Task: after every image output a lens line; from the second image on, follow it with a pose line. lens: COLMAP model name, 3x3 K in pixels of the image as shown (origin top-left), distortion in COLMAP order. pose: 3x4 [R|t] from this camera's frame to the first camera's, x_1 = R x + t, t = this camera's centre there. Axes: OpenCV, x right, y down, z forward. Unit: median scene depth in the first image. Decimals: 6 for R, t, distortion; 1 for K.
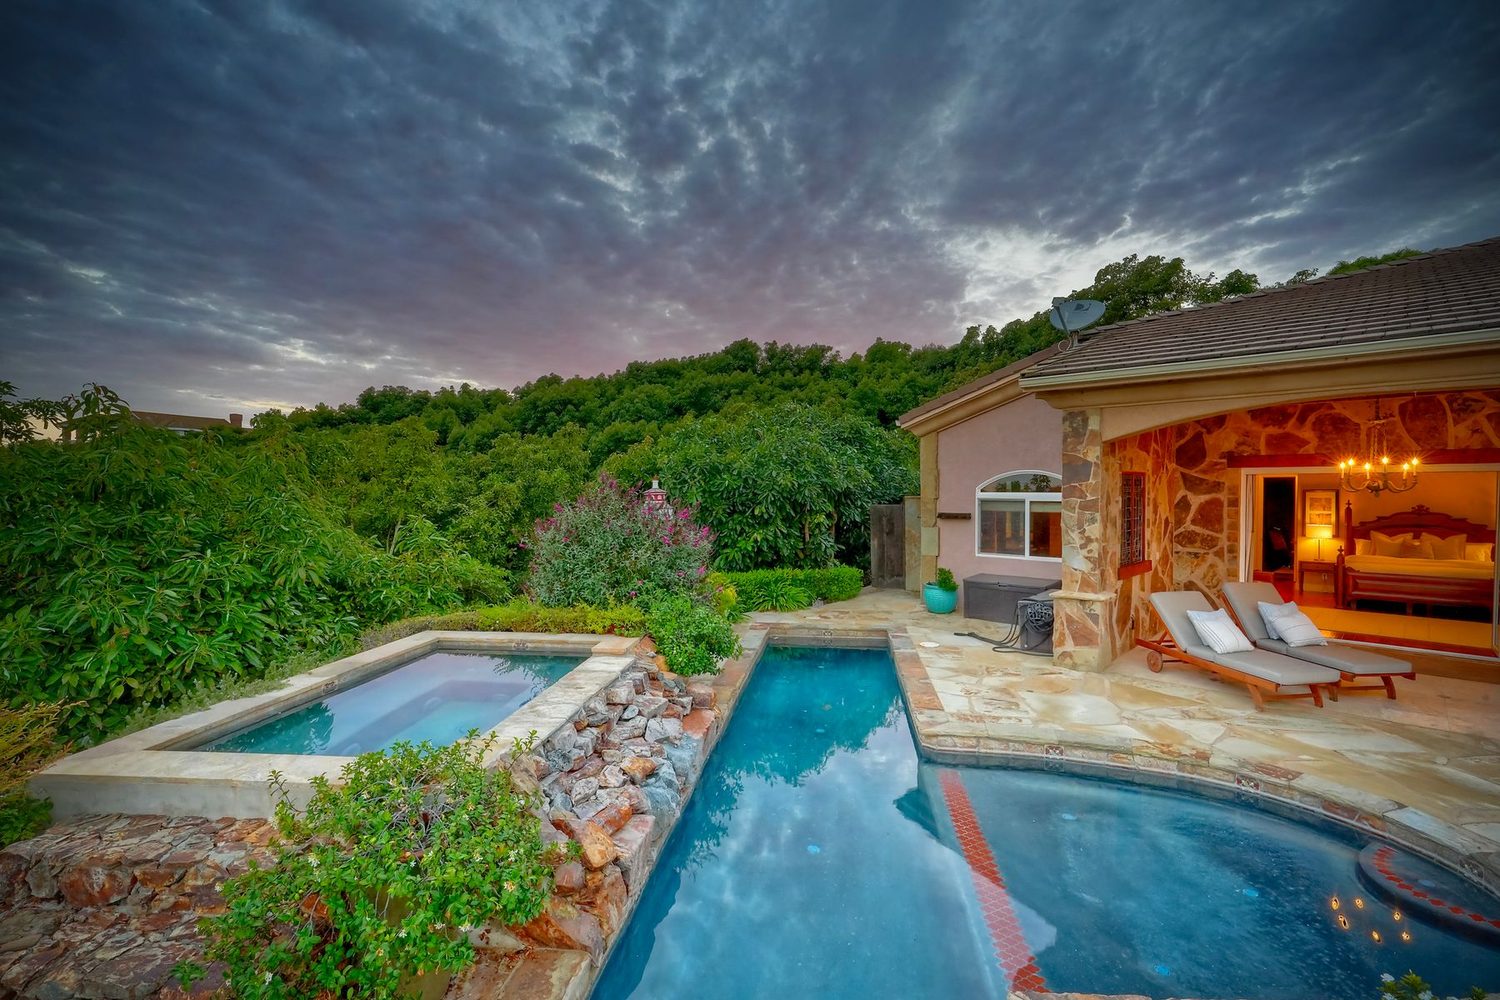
lens RADIAL K [[671.3, 0, 755.6], [0, 671.3, 500.5], [0, 0, 1]] dist [-0.004639, 0.000600]
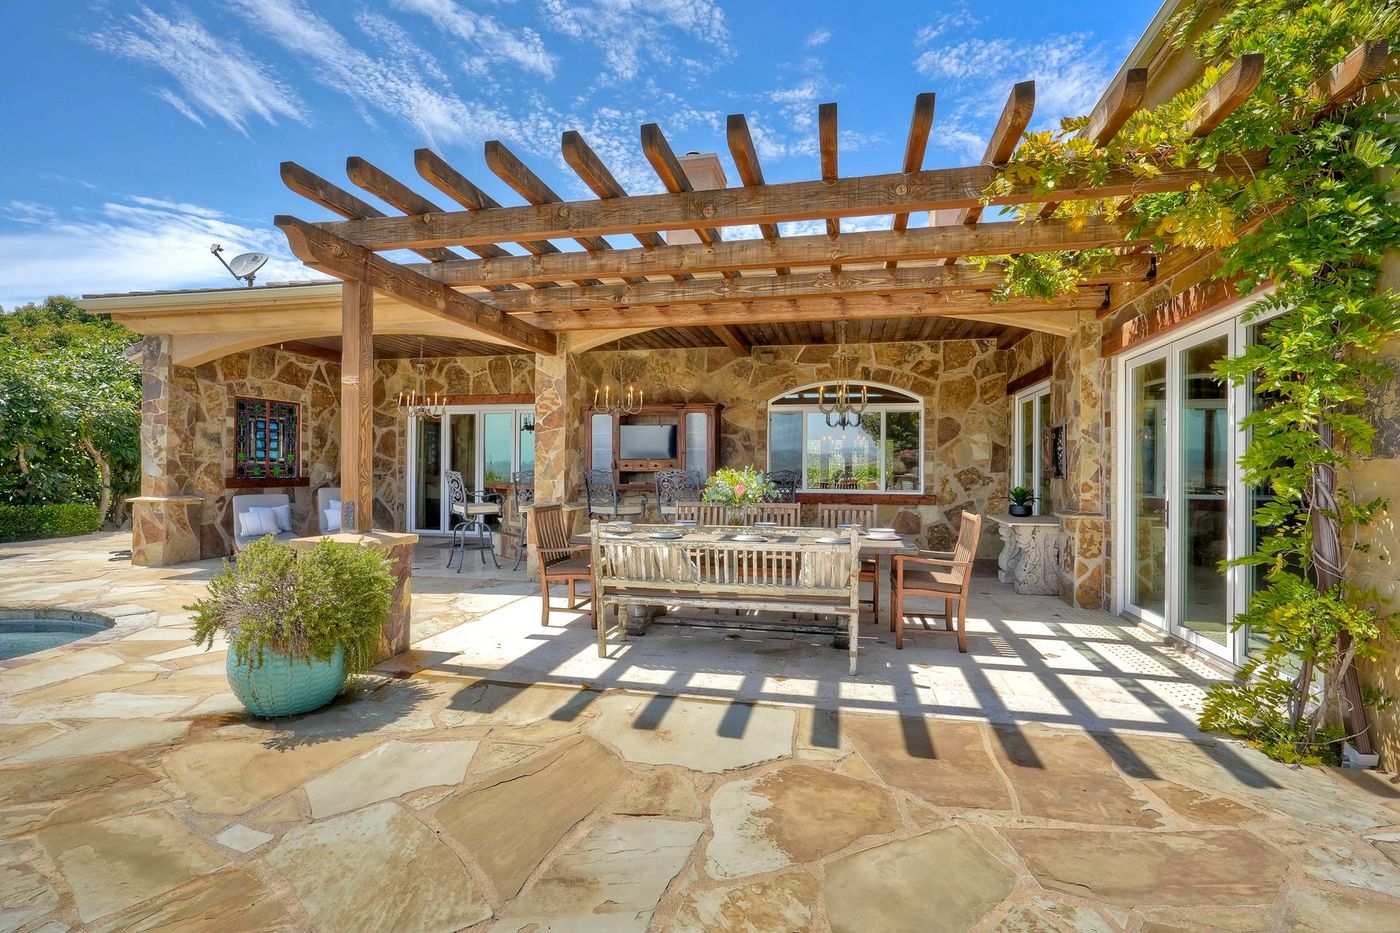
lens RADIAL K [[632.4, 0, 675.2], [0, 632.4, 463.0], [0, 0, 1]] dist [-0.012728, -0.000107]
pose [[0.847142, 0.003678, 0.531353, 0.545214], [0.004472, 0.999891, -0.014051, 0.081721], [-0.531347, 0.014280, 0.847034, -0.297081]]
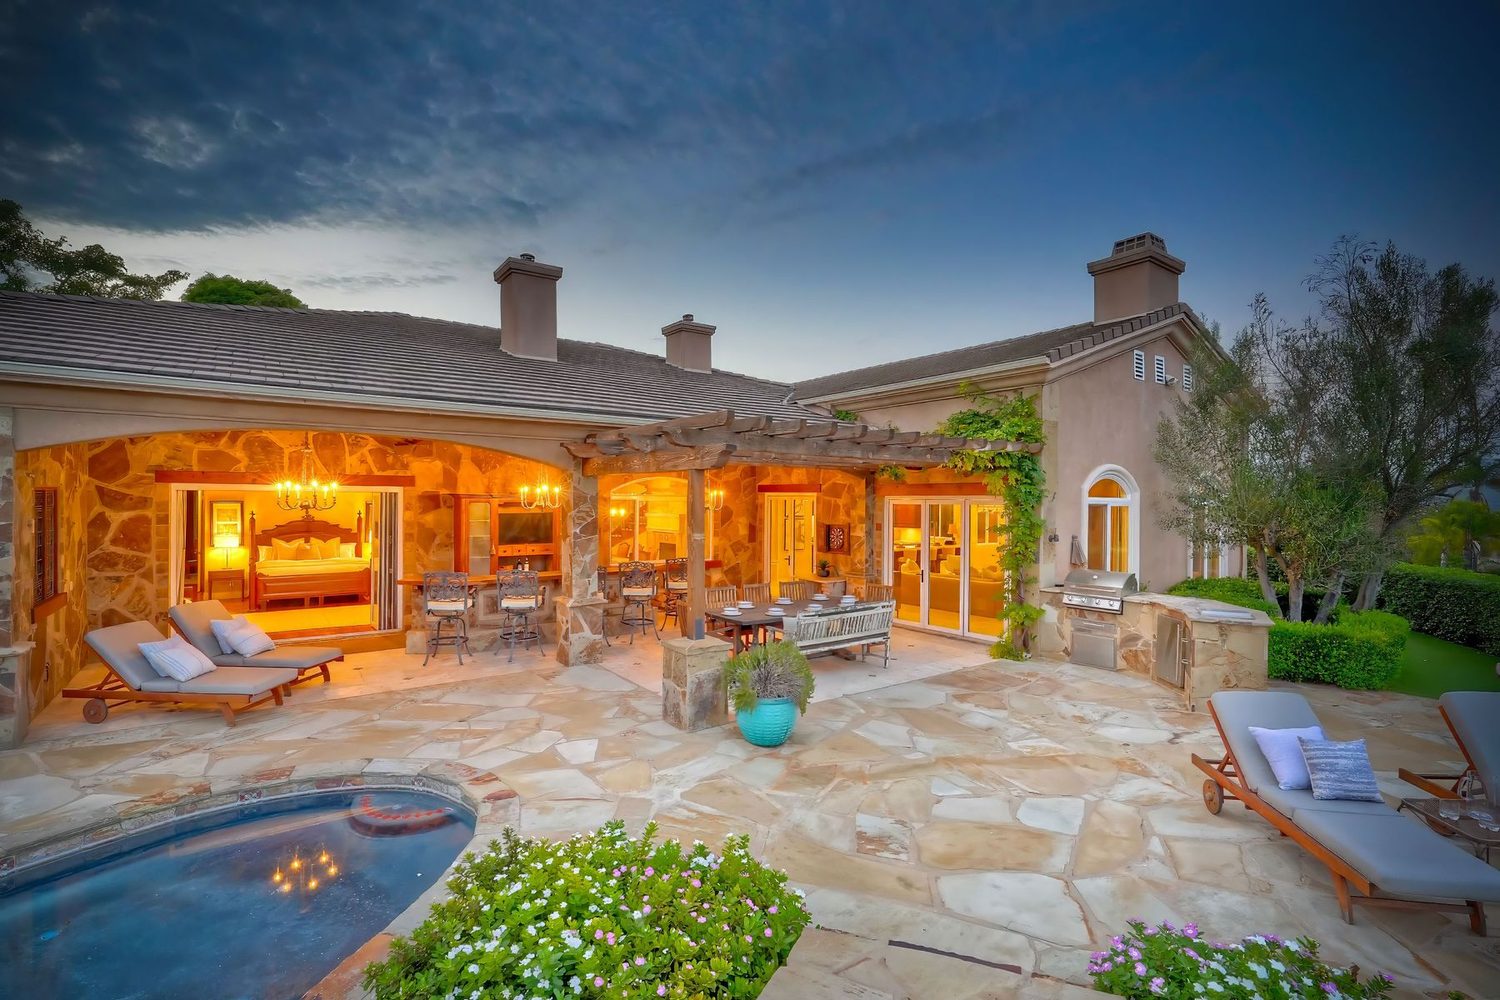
lens RADIAL K [[671.3, 0, 755.6], [0, 671.3, 500.5], [0, 0, 1]] dist [-0.004639, 0.000600]
pose [[0.160566, -0.001616, 0.987024, -0.091713], [0.005376, 0.999985, 0.000763, -0.020917], [-0.987011, 0.005184, 0.160572, 0.019944]]
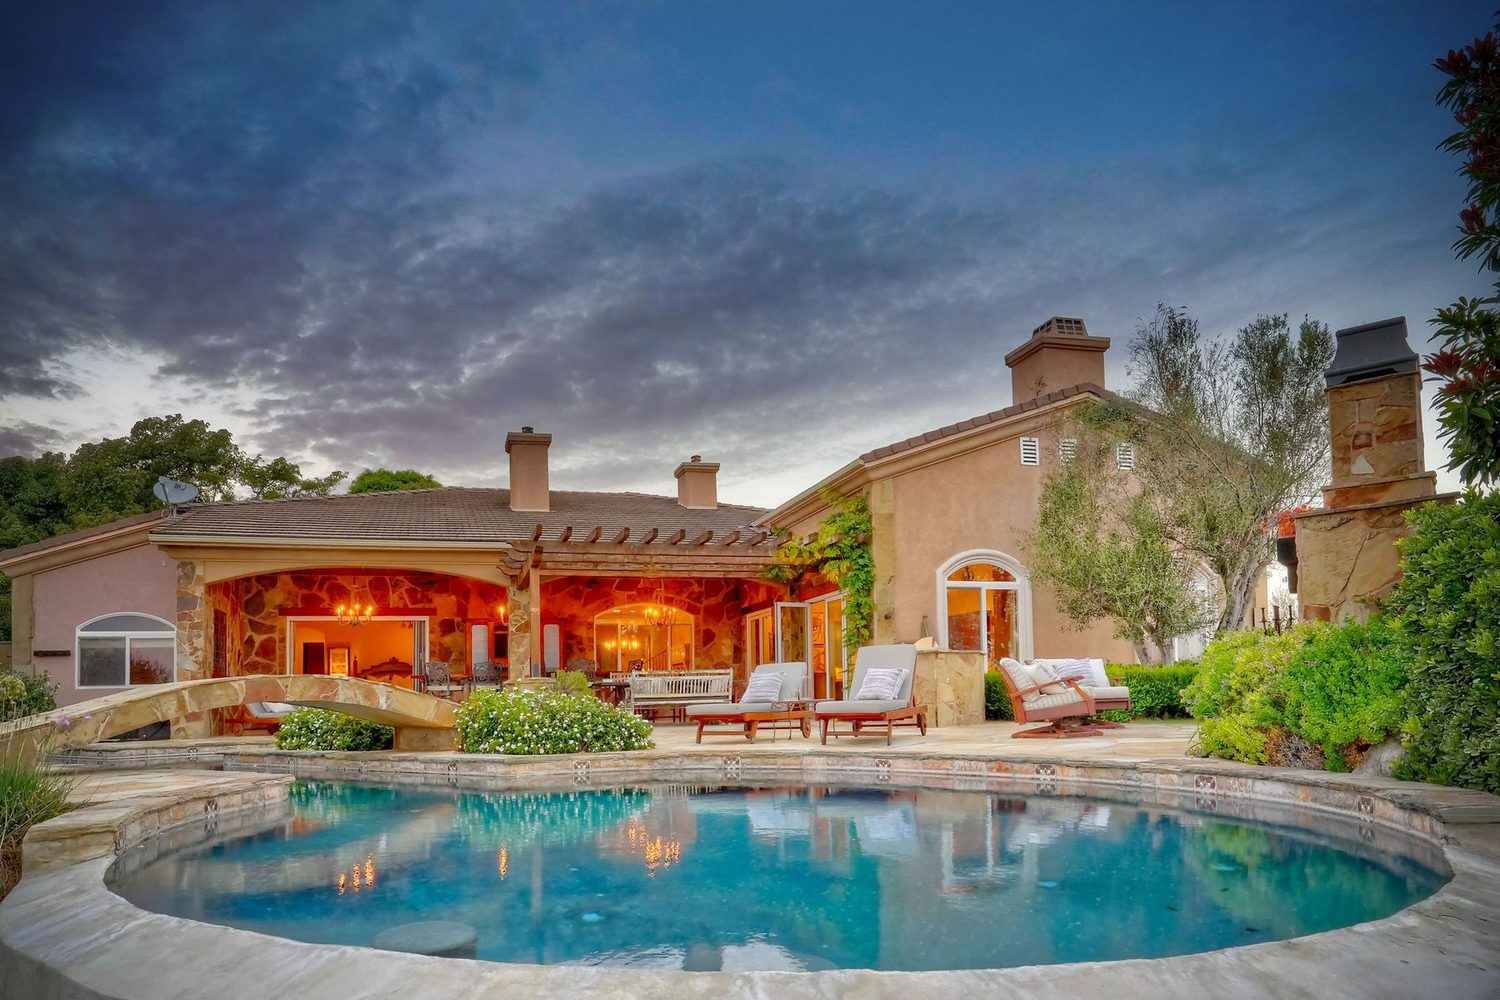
lens RADIAL K [[861.2, 0, 643.5], [0, 861.2, 636.9], [0, 0, 1]] dist [-0.008947, -0.000831]
pose [[0.523733, 0.037968, 0.851036, -0.478417], [0.035823, 0.997141, -0.066532, 0.155298], [-0.851129, 0.065332, 0.520875, -0.659072]]
